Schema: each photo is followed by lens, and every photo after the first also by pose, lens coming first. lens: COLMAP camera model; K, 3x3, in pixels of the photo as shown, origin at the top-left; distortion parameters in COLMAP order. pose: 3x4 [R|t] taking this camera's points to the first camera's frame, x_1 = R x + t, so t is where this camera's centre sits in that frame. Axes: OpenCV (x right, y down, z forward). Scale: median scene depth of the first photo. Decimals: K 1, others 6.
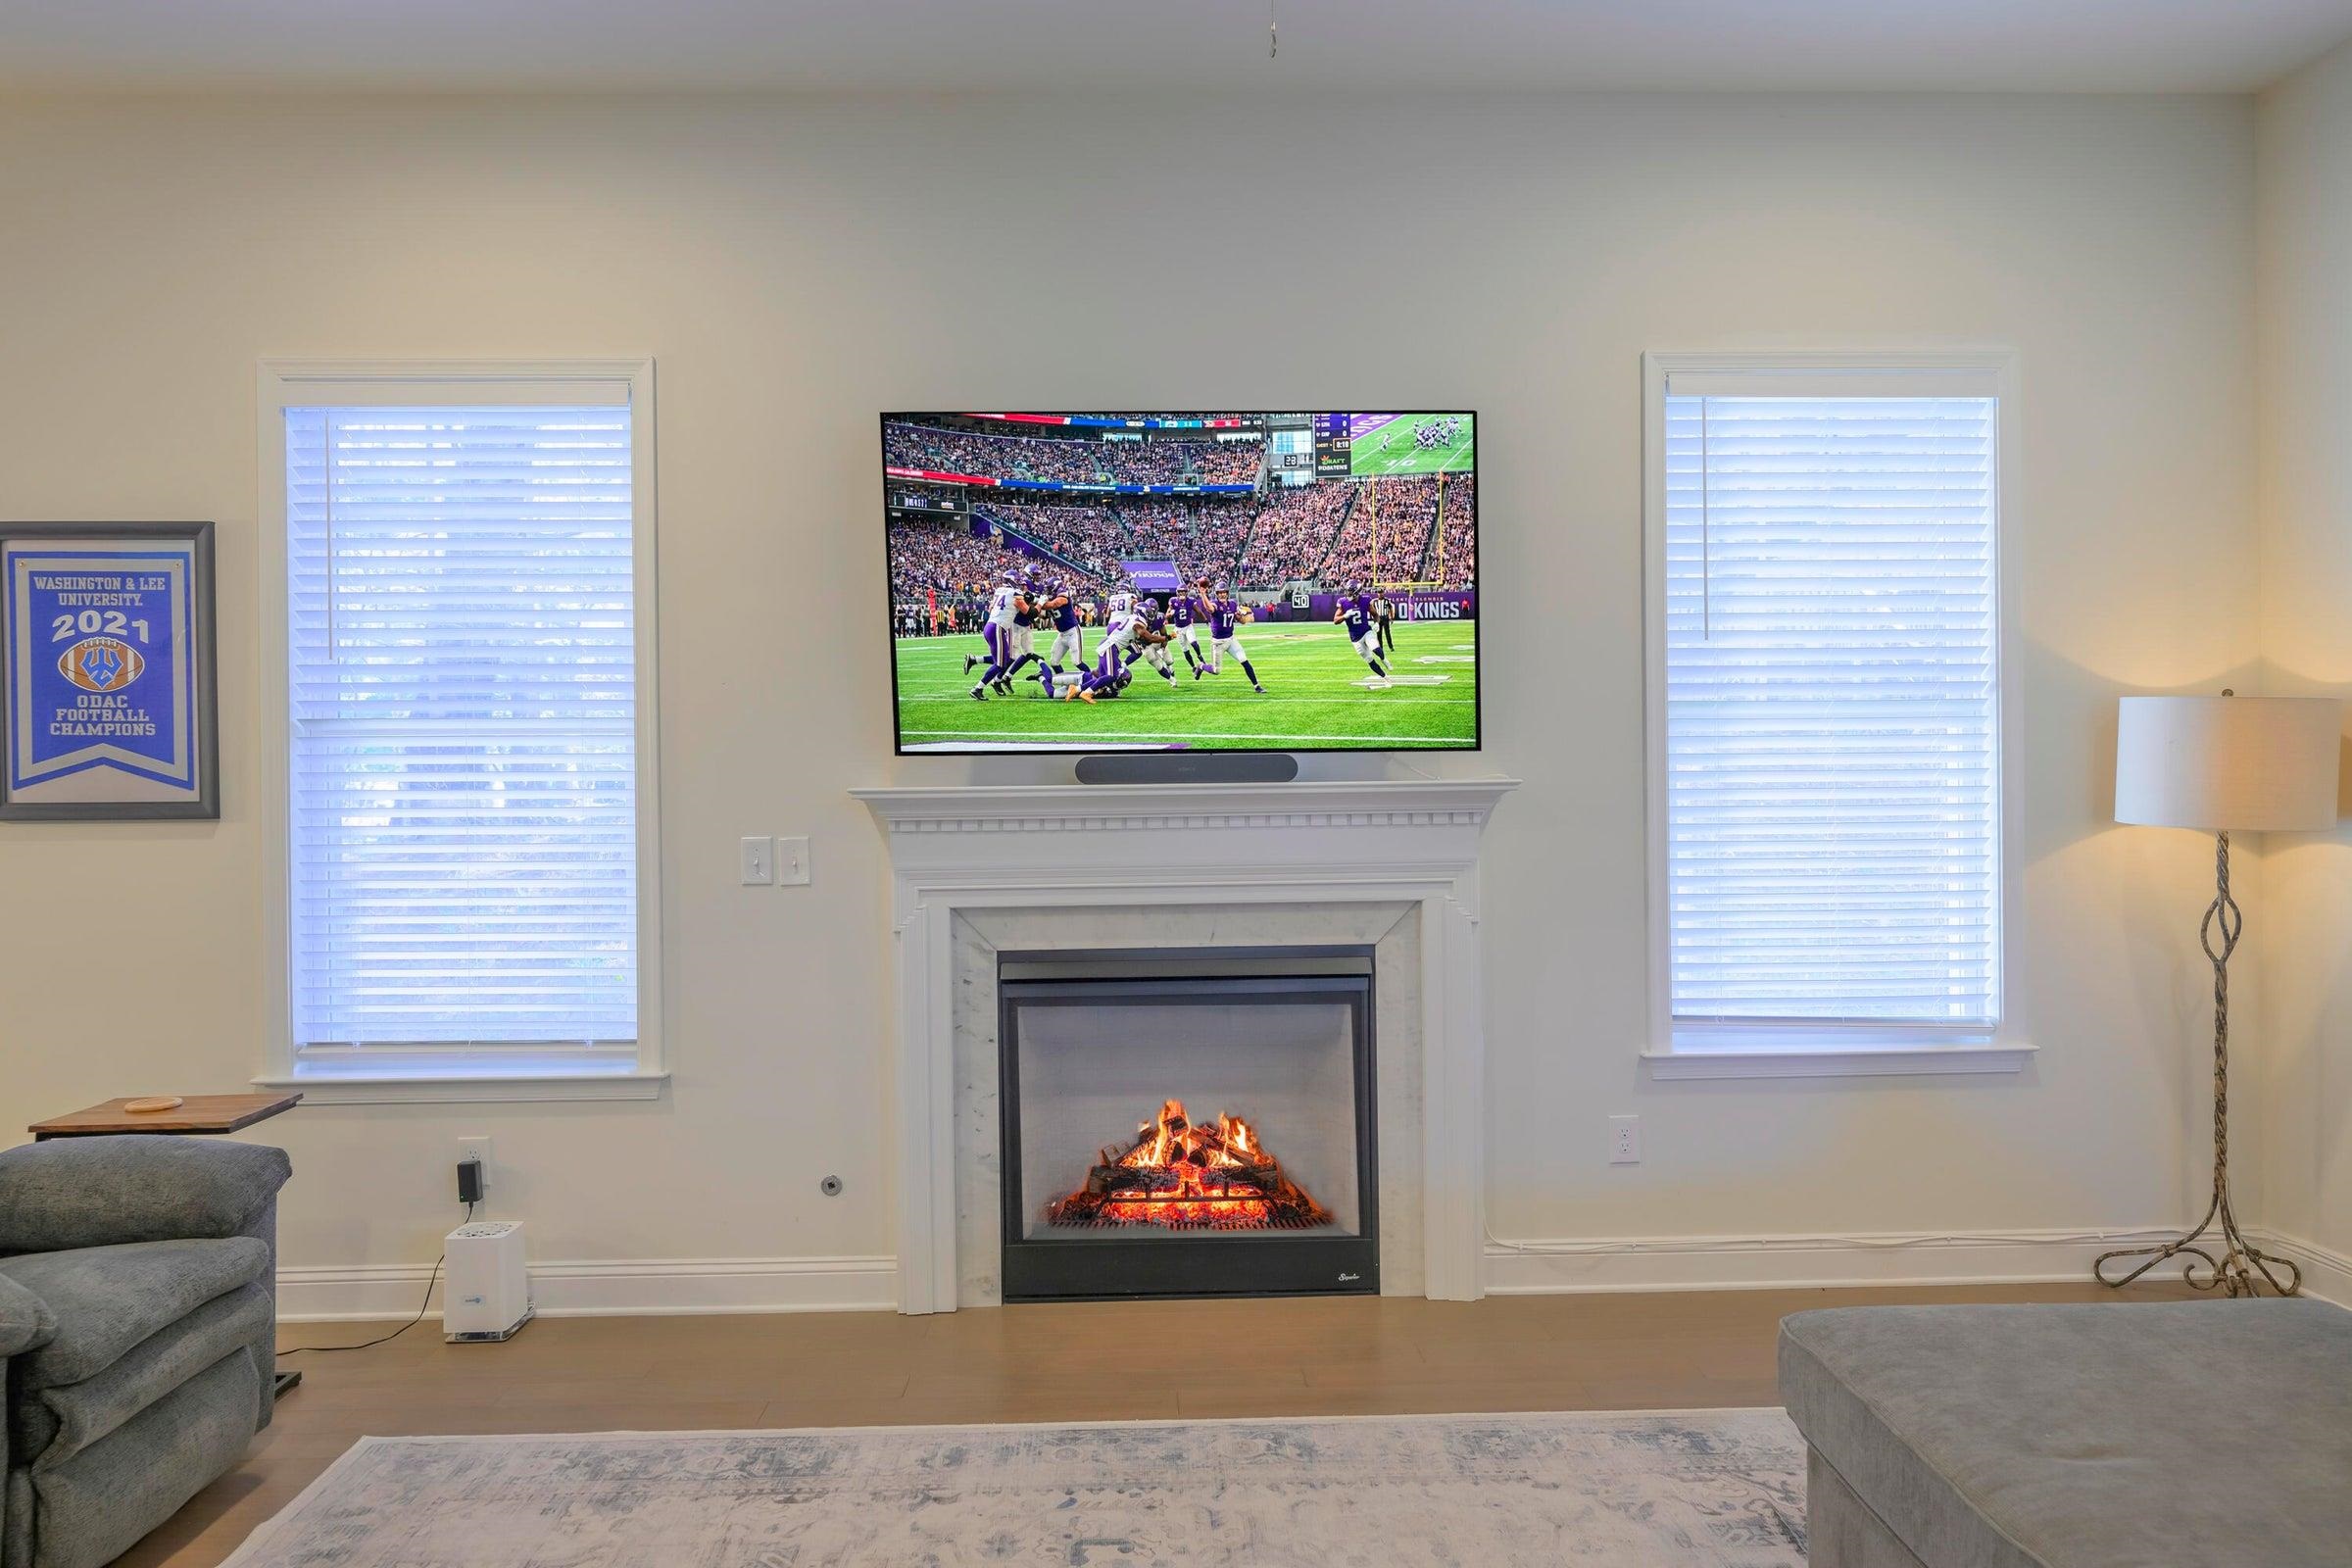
lens RADIAL K [[1544.3, 0, 1176.0], [0, 1544.3, 791.2], [0, 0, 1]] dist [0.000624, -0.002842]
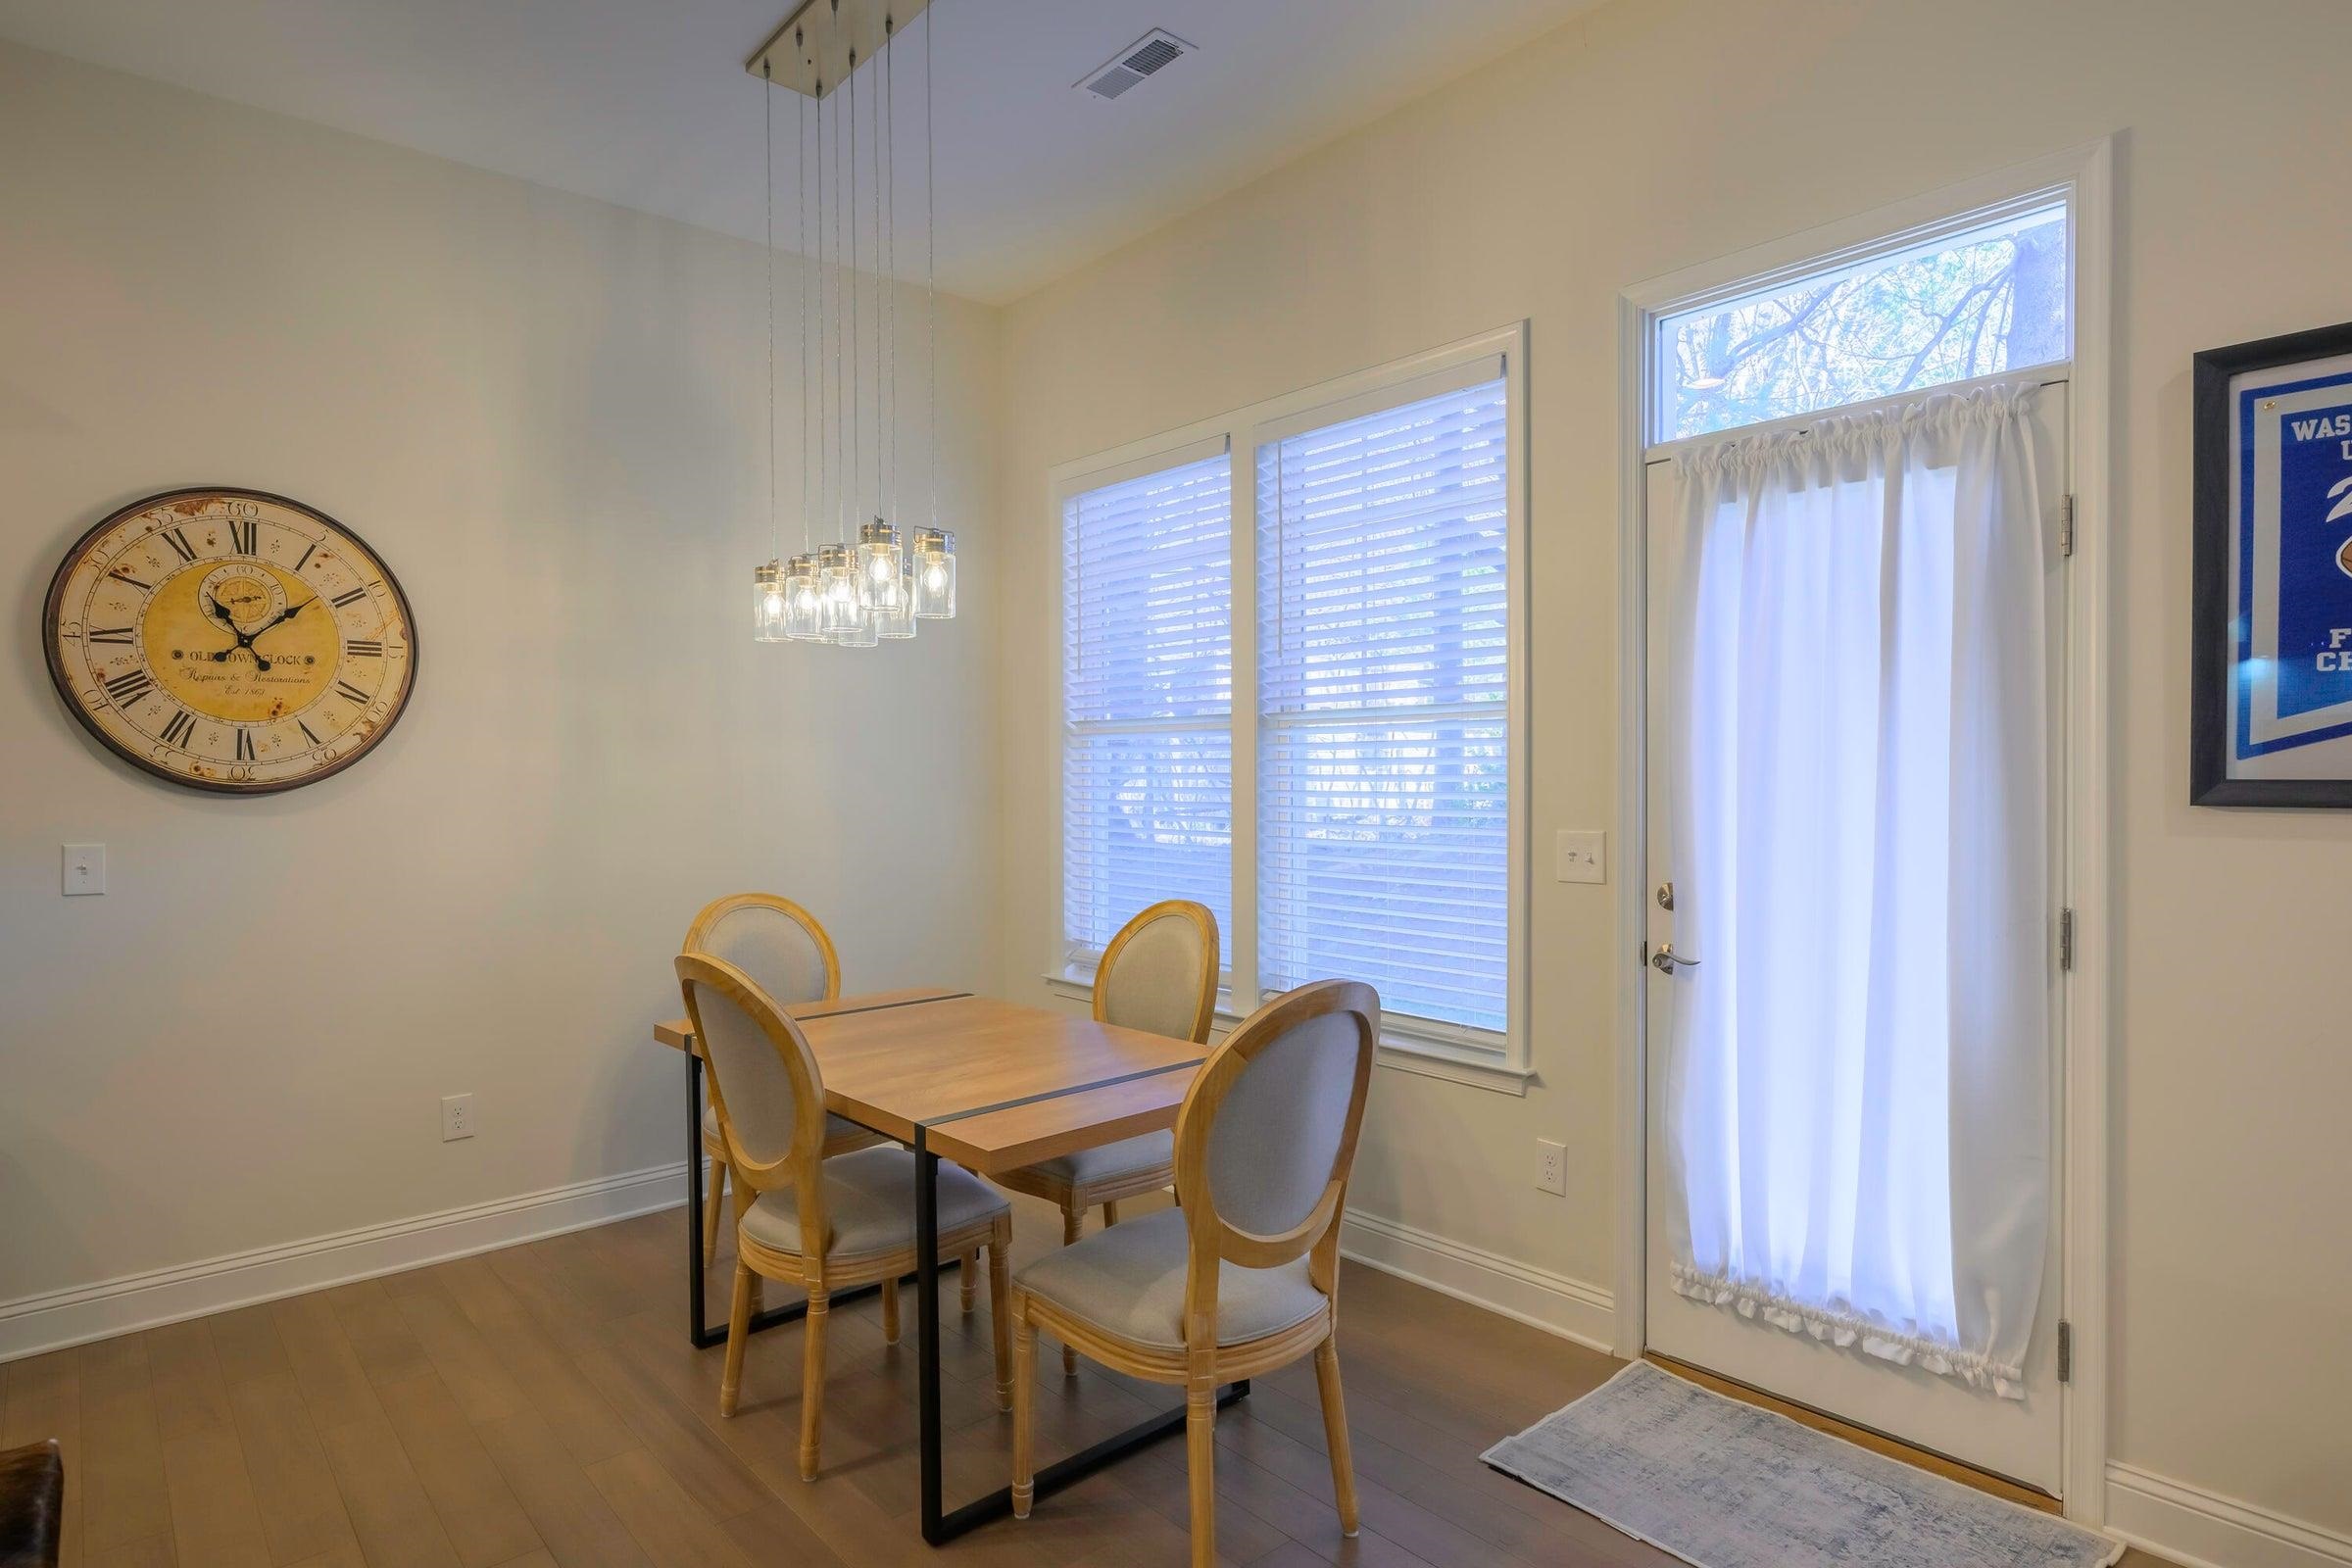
lens RADIAL K [[1260.3, 0, 1177.7], [0, 1260.3, 804.7], [0, 0, 1]] dist [0.002890, 0.001960]
pose [[0.637201, 0.025279, -0.770283, -0.620822], [-0.005236, 0.999581, 0.028473, 0.005153], [0.770680, -0.014110, 0.637066, 0.312655]]
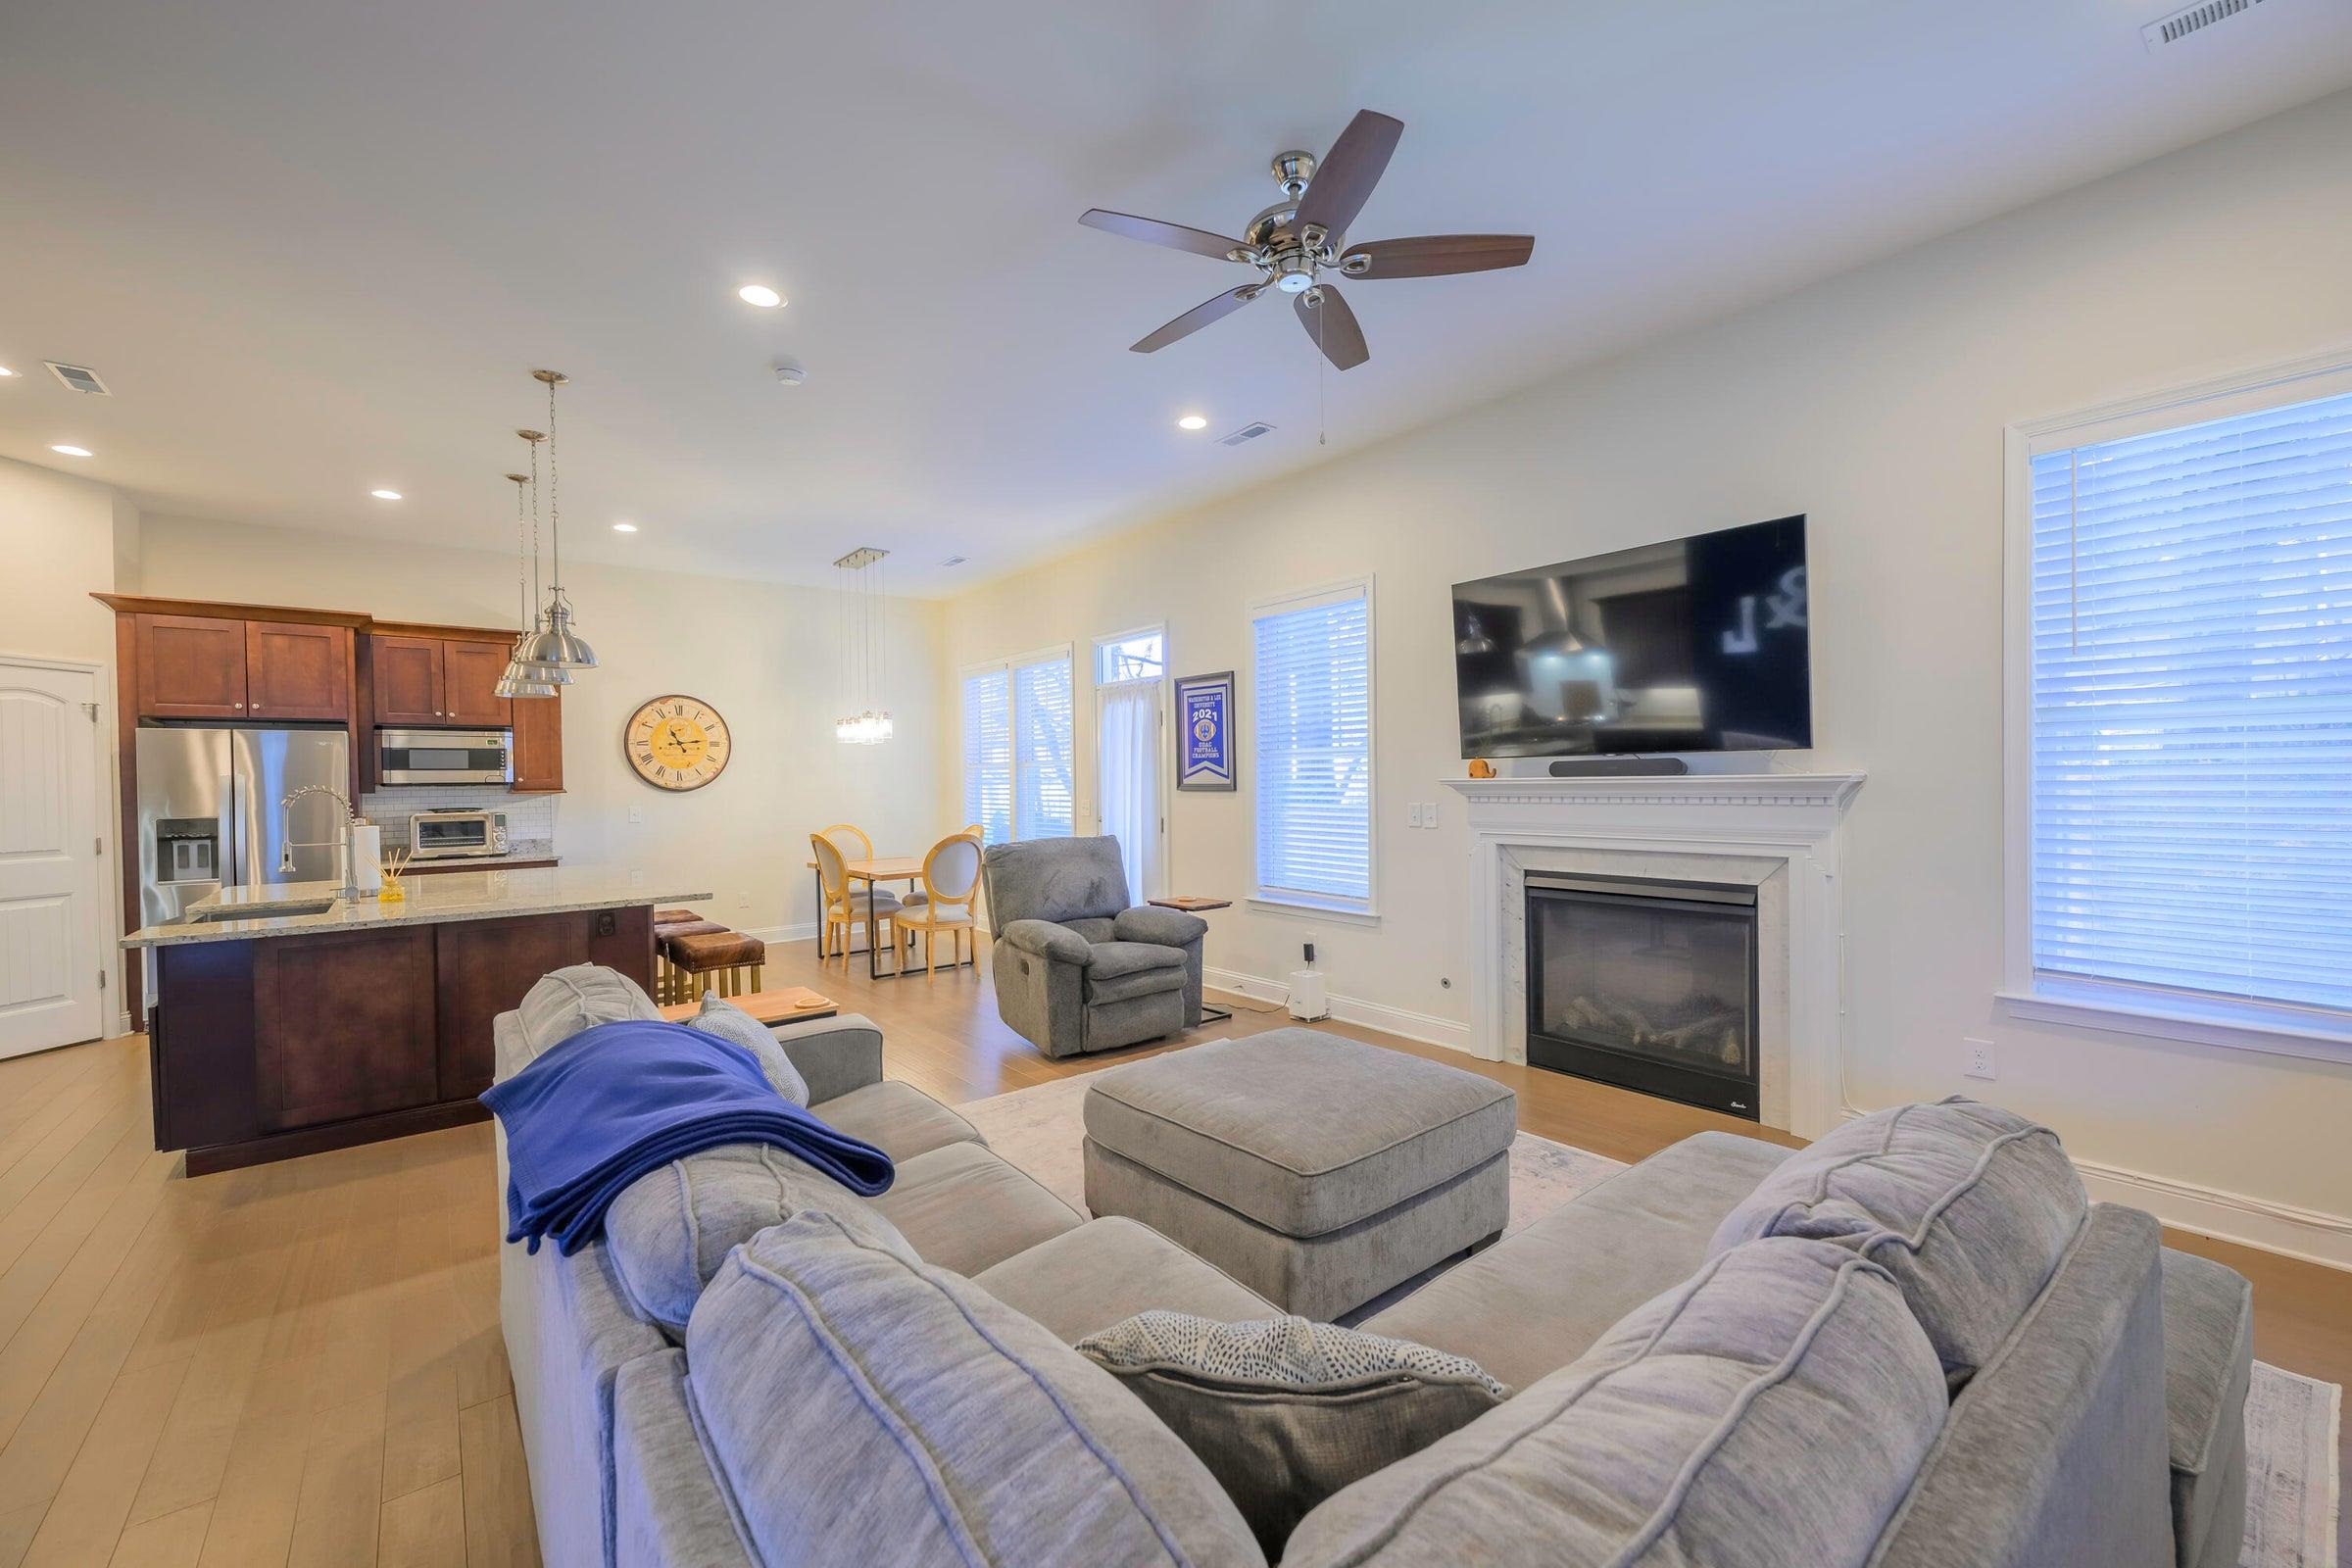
lens RADIAL K [[941.5, 0, 1194.7], [0, 941.5, 797.6], [0, 0, 1]] dist [0.000999, -0.000176]
pose [[0.609557, 0.017926, -0.792540, 0.533856], [0.001824, 0.999710, 0.024015, -0.007524], [0.792740, -0.016085, 0.609347, 0.029166]]
